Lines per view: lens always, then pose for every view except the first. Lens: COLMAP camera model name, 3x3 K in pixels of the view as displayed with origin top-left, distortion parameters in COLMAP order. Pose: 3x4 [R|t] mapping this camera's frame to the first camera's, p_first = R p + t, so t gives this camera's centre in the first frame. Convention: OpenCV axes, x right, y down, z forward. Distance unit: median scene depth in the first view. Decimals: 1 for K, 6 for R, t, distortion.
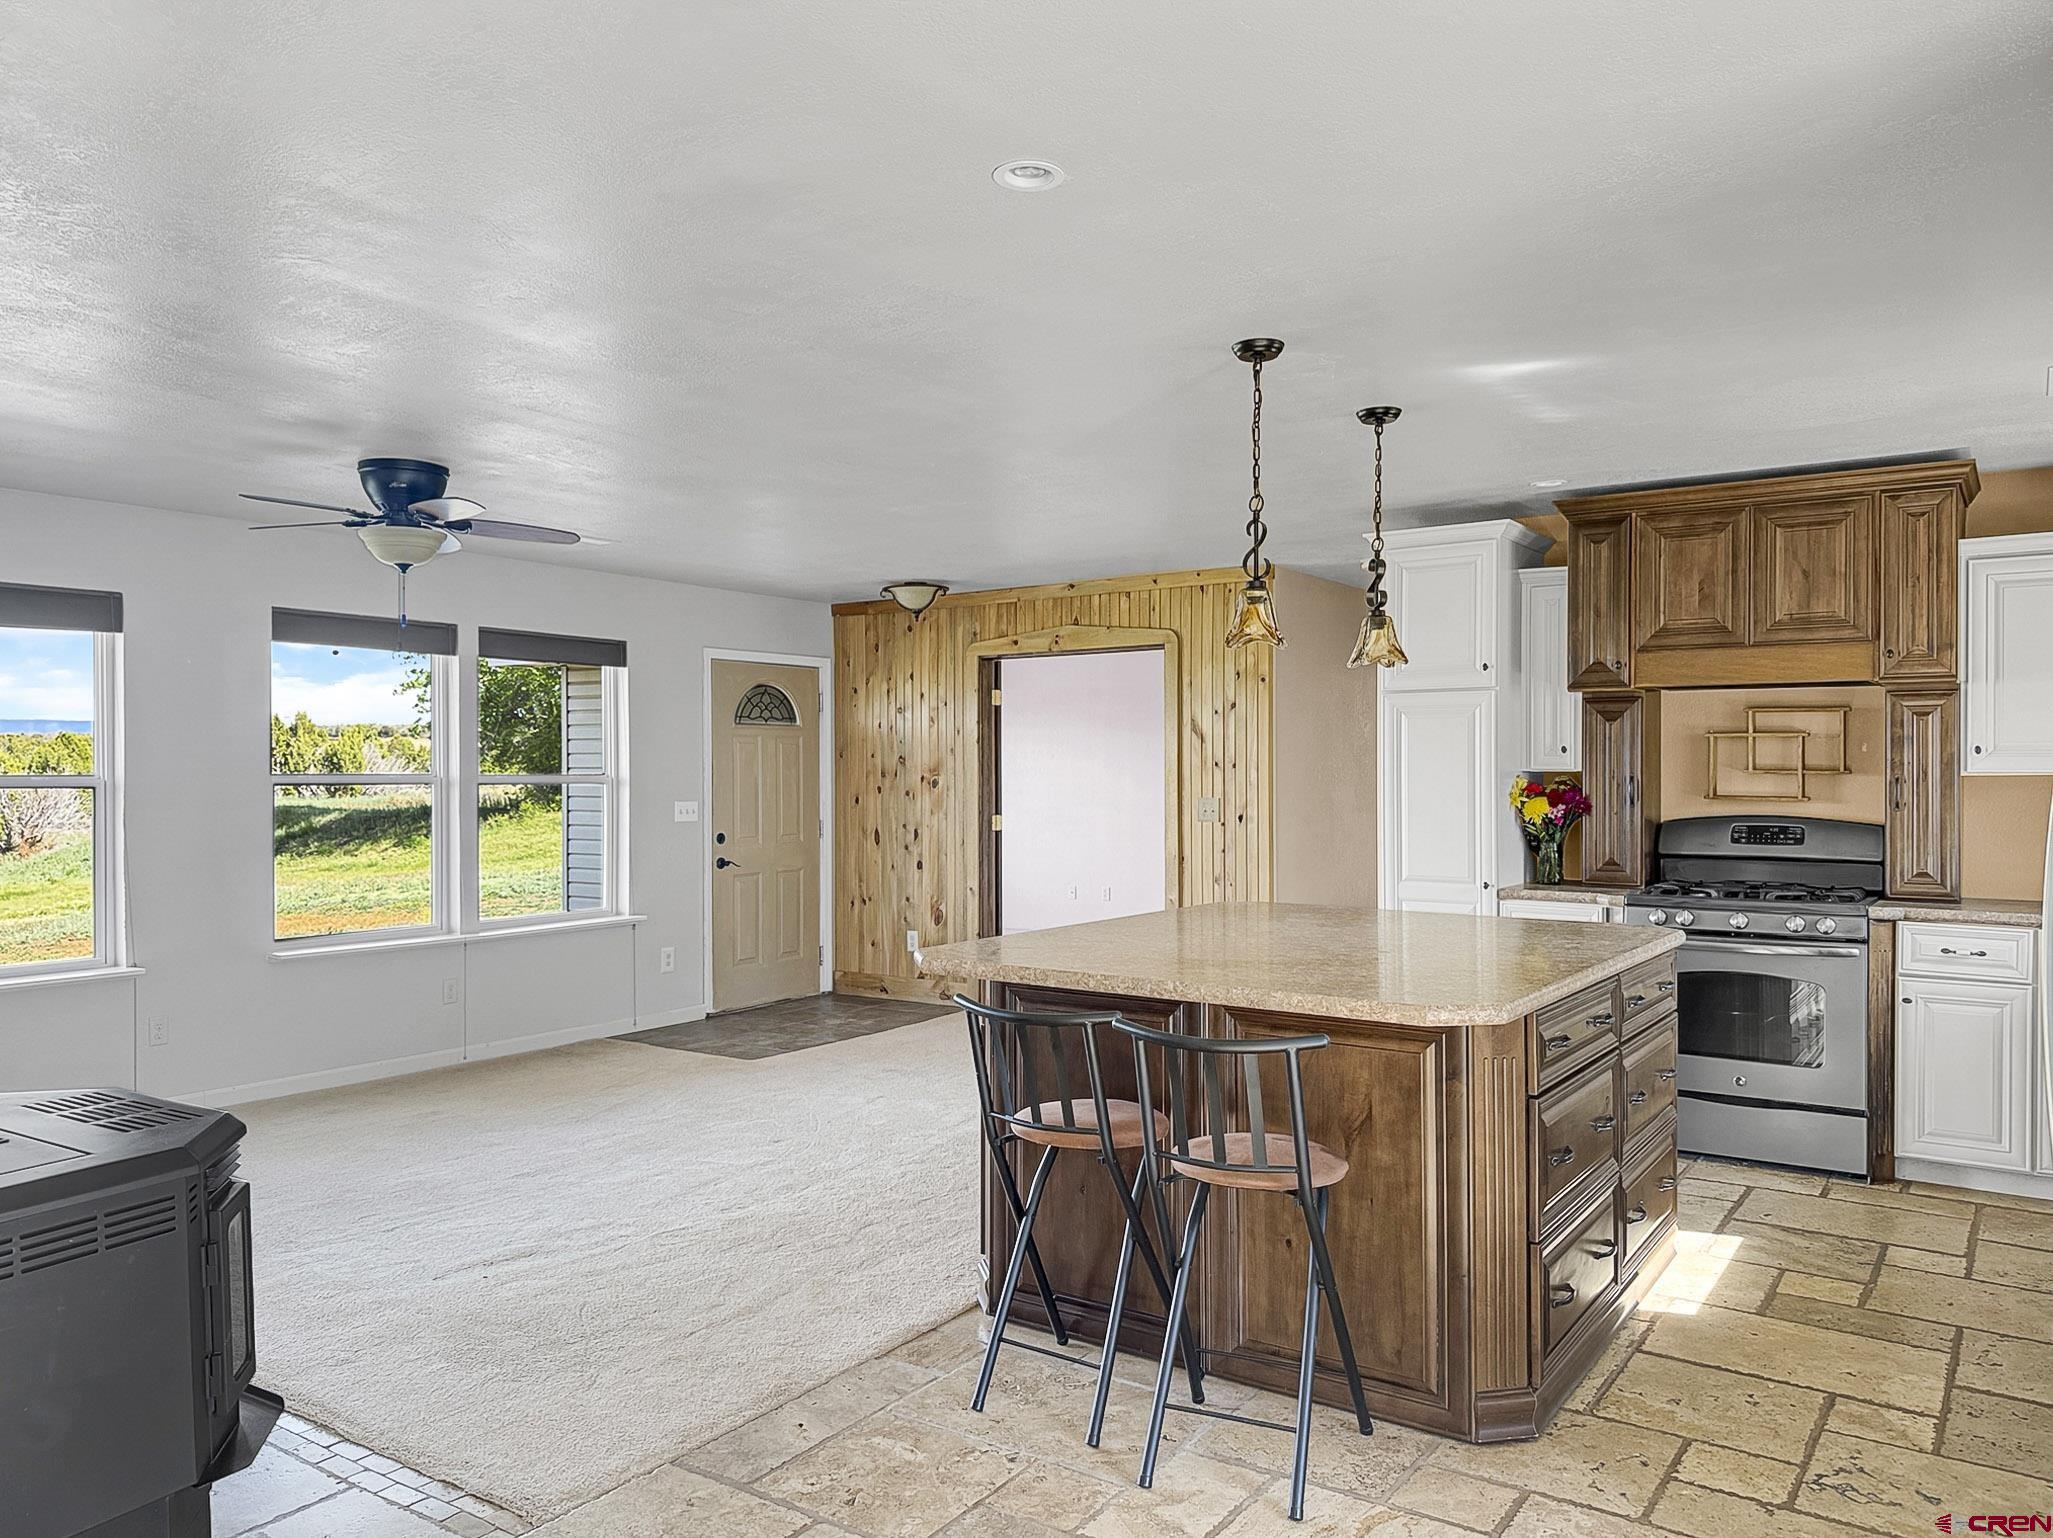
lens RADIAL K [[1470.5, 0, 991.9], [0, 1470.5, 779.5], [0, 0, 1]] dist [0.066800, -0.101758]
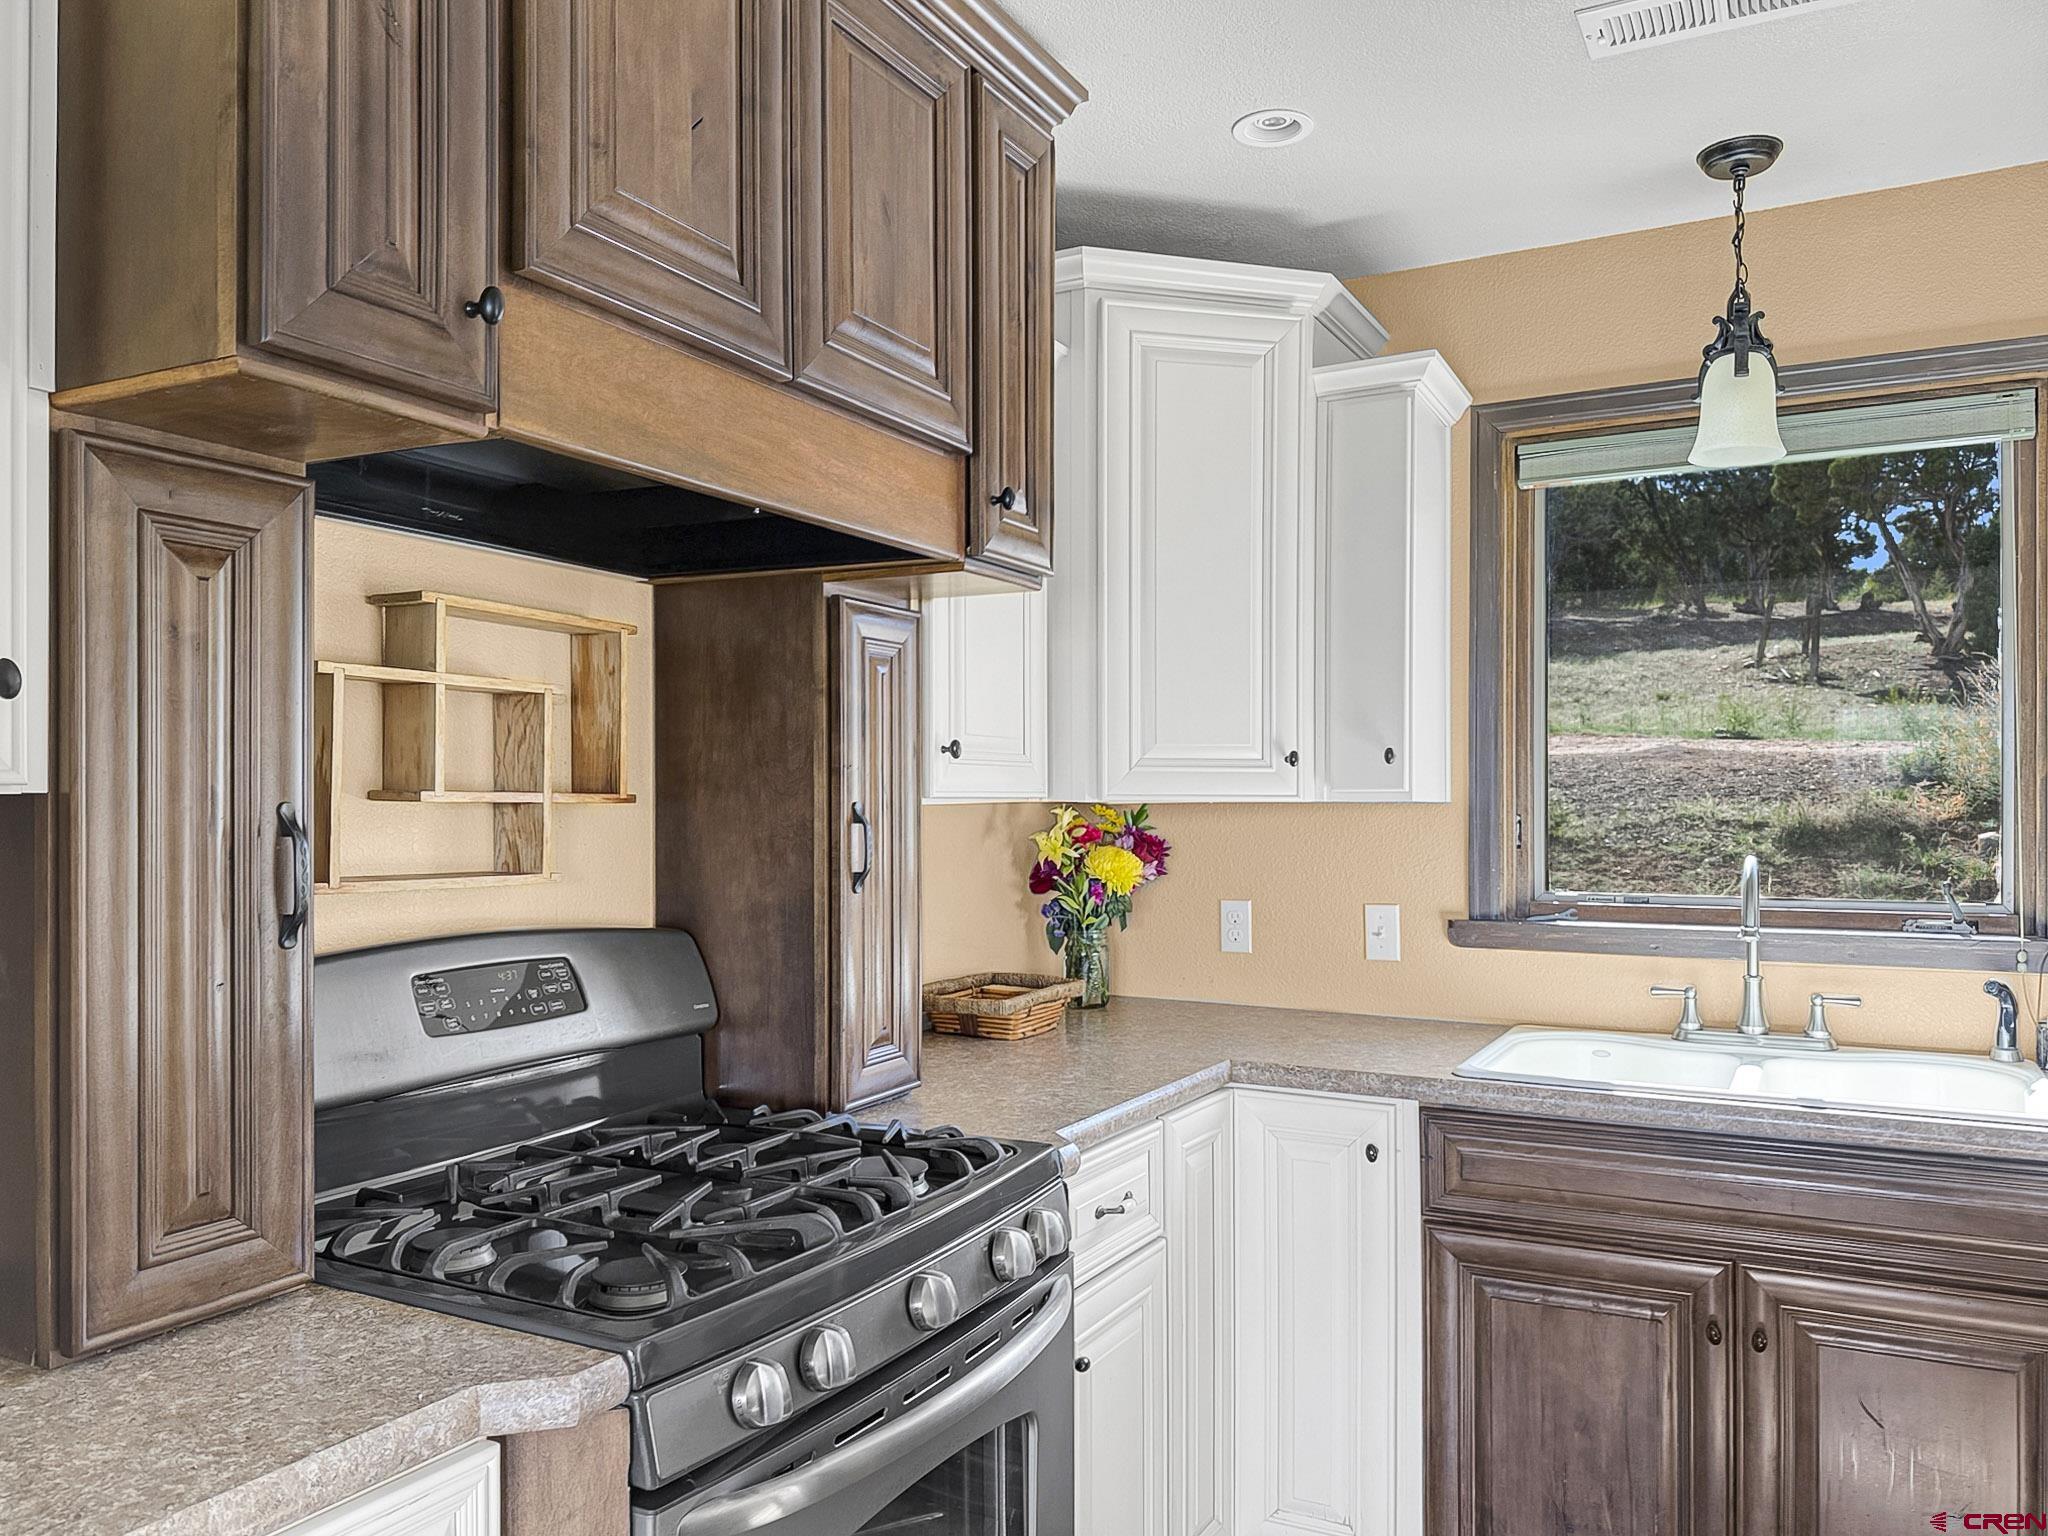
lens RADIAL K [[1493.0, 0, 1024.5], [0, 1493.0, 804.6], [0, 0, 1]] dist [0.071699, -0.103253]
pose [[-0.126455, -0.002533, 0.991969, 0.136687], [0.009478, 0.999948, 0.003762, -0.002763], [-0.991927, 0.009878, -0.126425, 0.682088]]
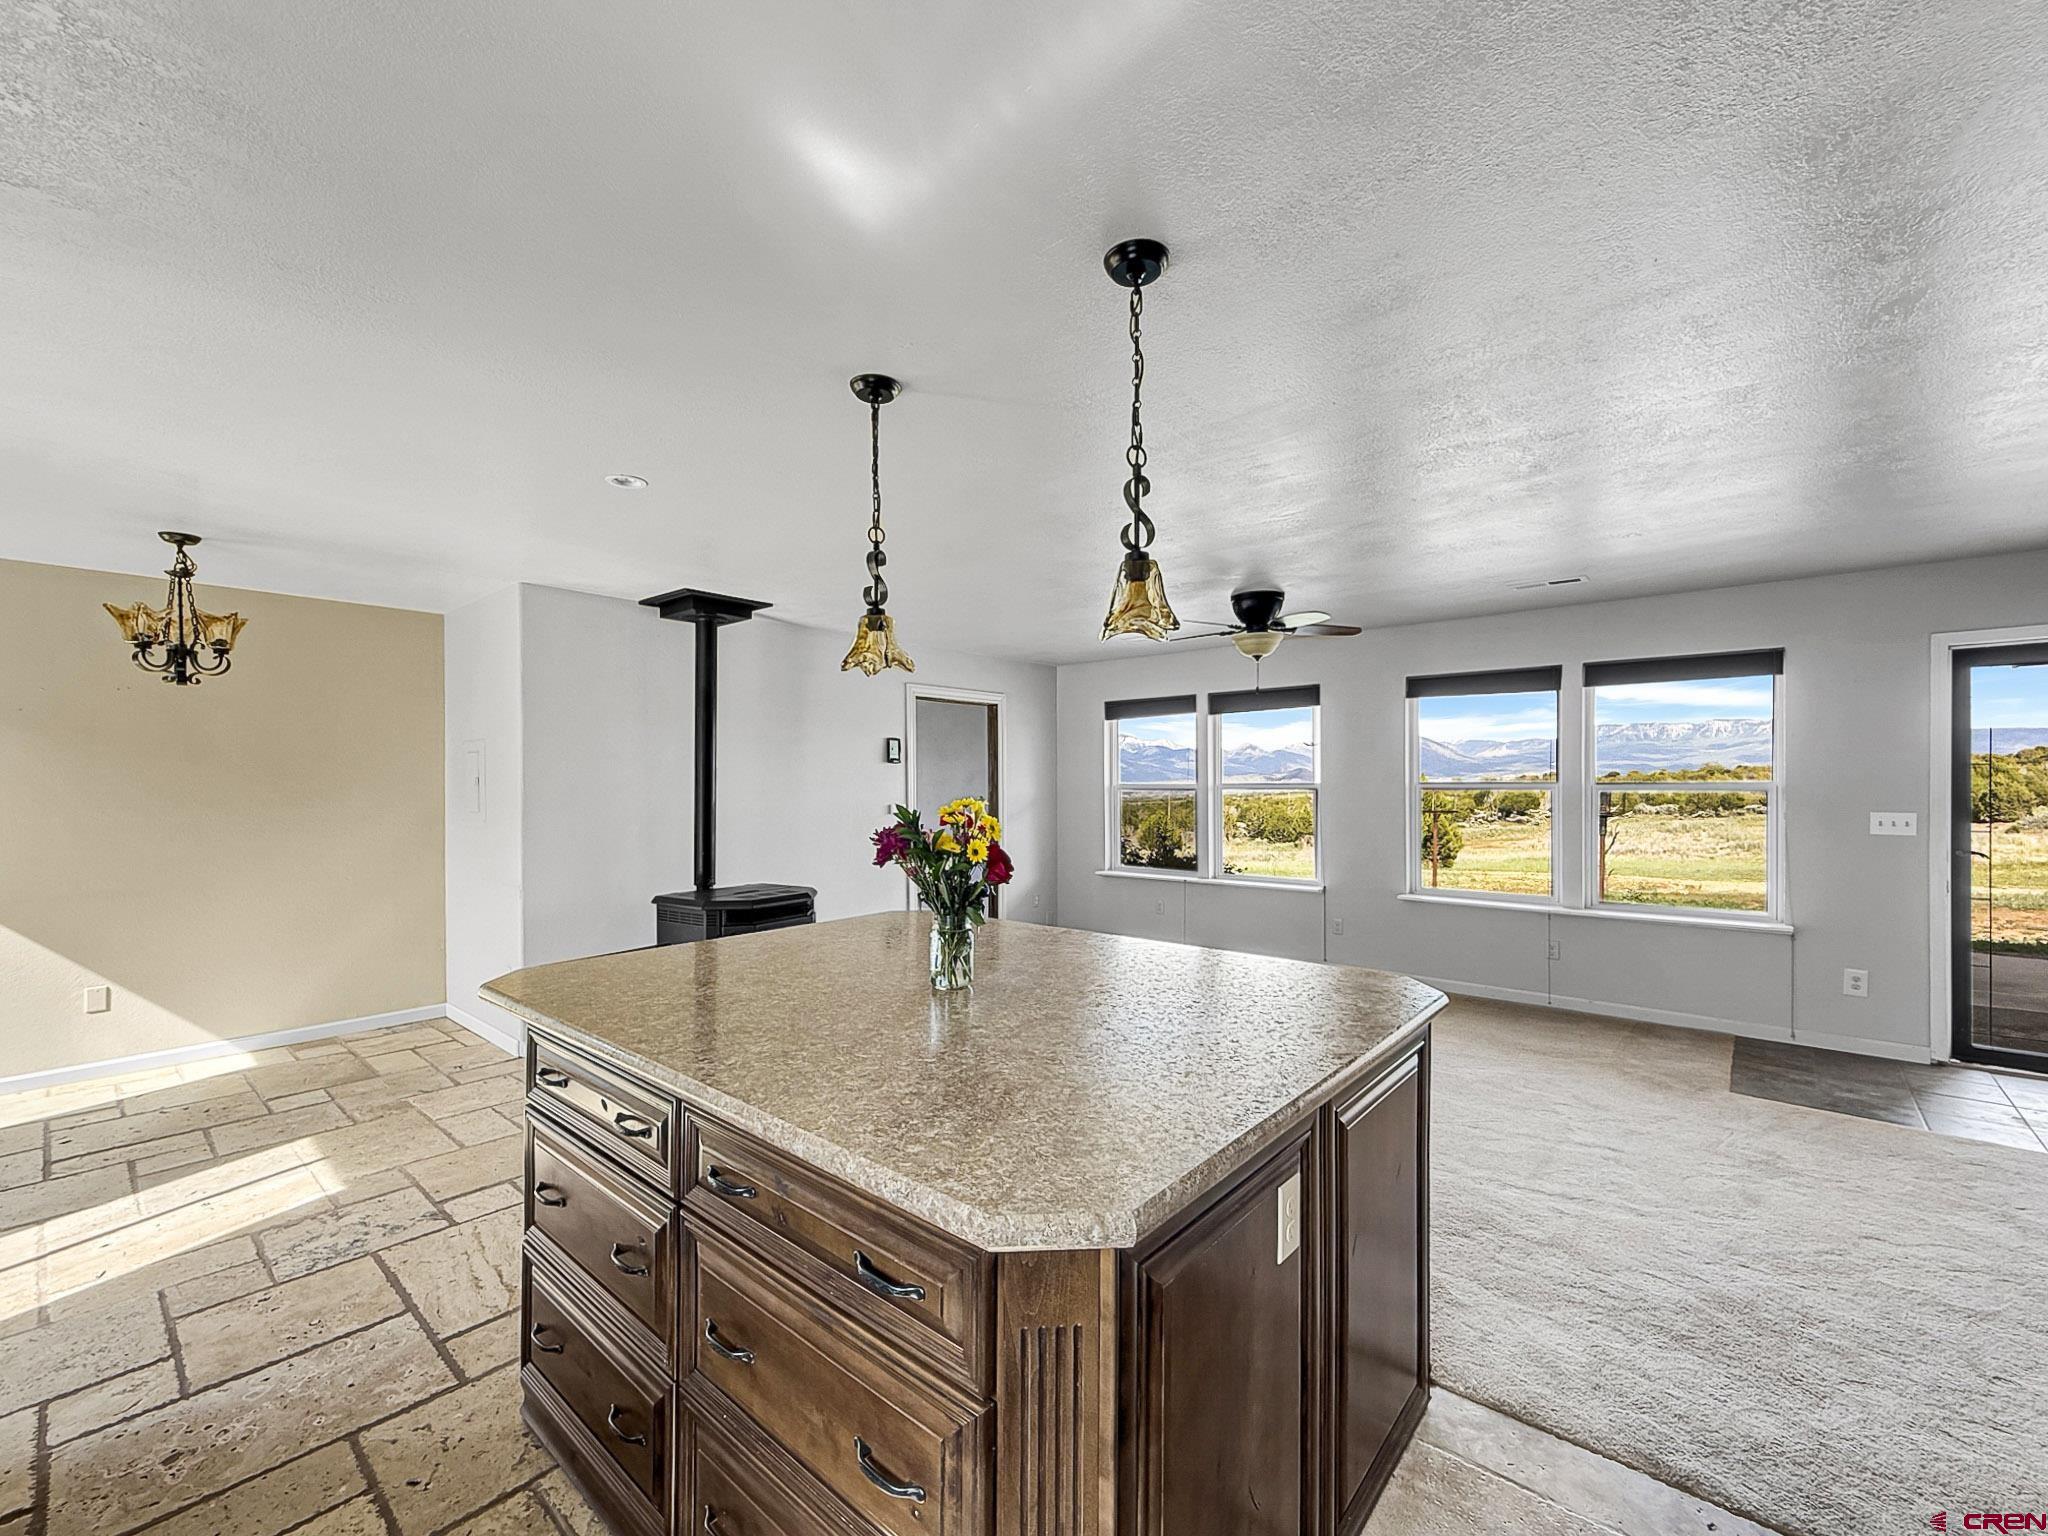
lens RADIAL K [[825.8, 0, 1024.4], [0, 825.8, 772.7], [0, 0, 1]] dist [0.001714, -0.000075]
pose [[-0.080669, -0.005335, -0.996727, 0.371849], [0.000069, 0.999986, -0.005358, -0.007064], [0.996741, -0.000501, -0.080668, 0.560608]]
